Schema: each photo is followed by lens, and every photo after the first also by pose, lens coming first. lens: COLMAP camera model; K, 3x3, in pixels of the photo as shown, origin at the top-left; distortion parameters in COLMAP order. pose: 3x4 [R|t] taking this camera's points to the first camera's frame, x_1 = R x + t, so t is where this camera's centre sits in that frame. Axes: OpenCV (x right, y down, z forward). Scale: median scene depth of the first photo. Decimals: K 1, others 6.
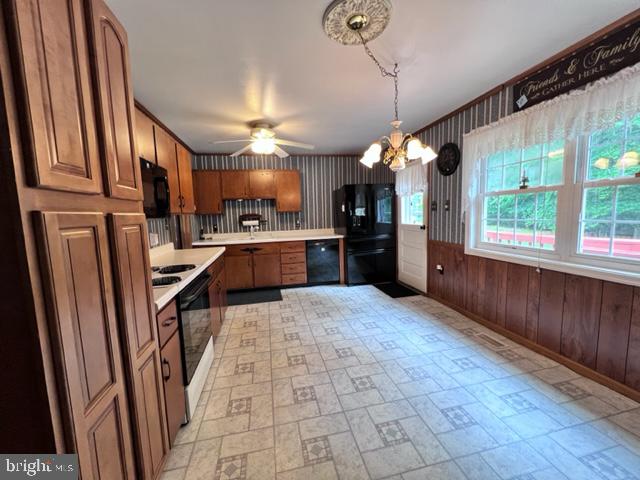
lens RADIAL K [[253.9, 0, 318.9], [0, 253.9, 238.2], [0, 0, 1]] dist [-0.005930, -0.001107]
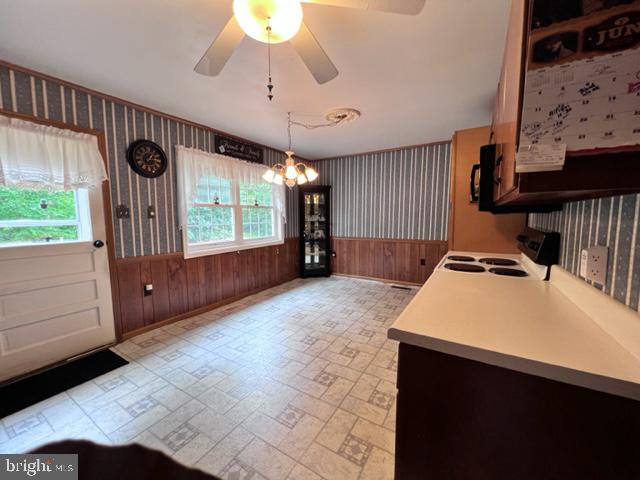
lens RADIAL K [[253.9, 0, 319.0], [0, 253.9, 238.5], [0, 0, 1]] dist [-0.005930, -0.001107]
pose [[-0.724802, -0.018459, 0.688709, -0.443089], [0.103647, 0.985343, 0.135488, -0.087627], [-0.681116, 0.169585, -0.712266, 1.094617]]
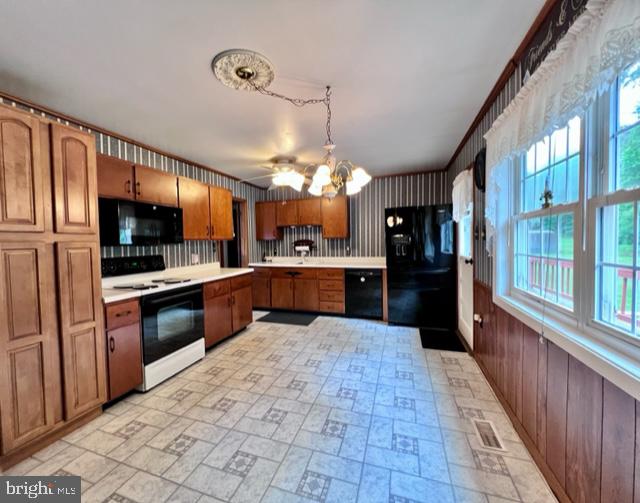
lens RADIAL K [[264.6, 0, 307.6], [0, 264.6, 255.3], [0, 0, 1]] dist [-0.014885, 0.001521]
pose [[0.850582, 0.045061, -0.523908, 0.418132], [-0.060186, 0.998117, -0.011867, -0.024158], [0.522386, 0.041626, 0.851692, 0.089826]]
